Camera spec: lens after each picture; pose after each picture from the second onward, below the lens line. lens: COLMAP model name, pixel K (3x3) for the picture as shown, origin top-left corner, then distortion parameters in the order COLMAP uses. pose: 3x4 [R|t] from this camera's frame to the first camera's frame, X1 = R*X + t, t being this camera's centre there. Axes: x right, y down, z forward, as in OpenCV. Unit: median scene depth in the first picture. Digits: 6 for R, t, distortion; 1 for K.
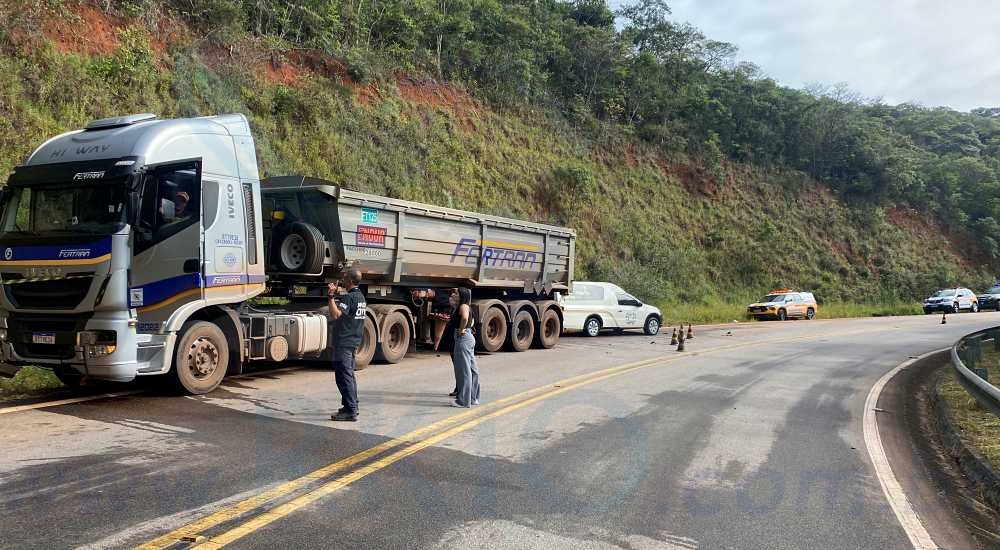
lens RADIAL K [[749.1, 0, 500.0], [0, 749.1, 275.0], [0, 0, 1]] dist [0.000842, 0.000050]
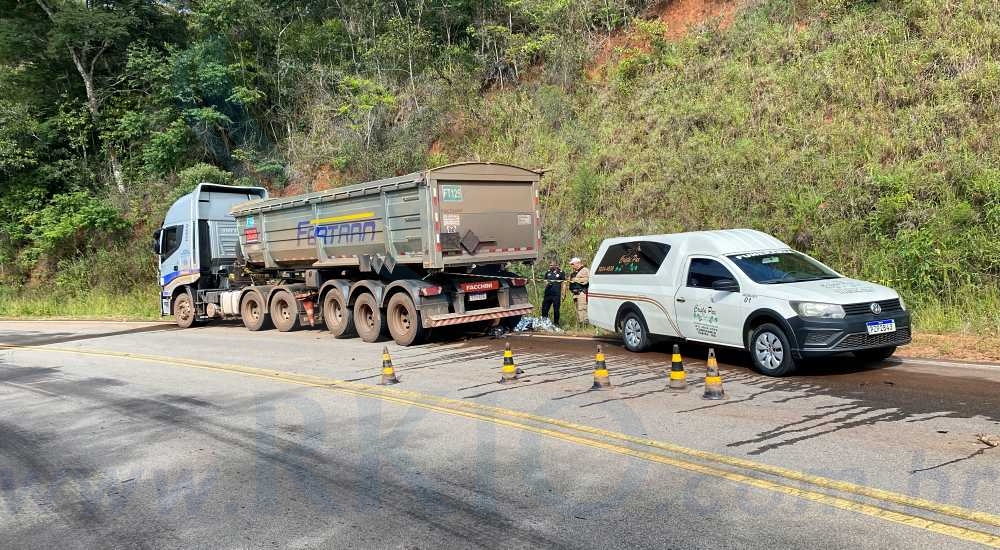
lens RADIAL K [[749.1, 0, 500.0], [0, 749.1, 275.0], [0, 0, 1]] dist [0.000842, 0.000050]
pose [[-0.245128, 0.020275, -0.969279, 0.814599], [0.065036, 0.997873, 0.004426, 0.034638], [0.967307, -0.061953, -0.245925, 1.379500]]
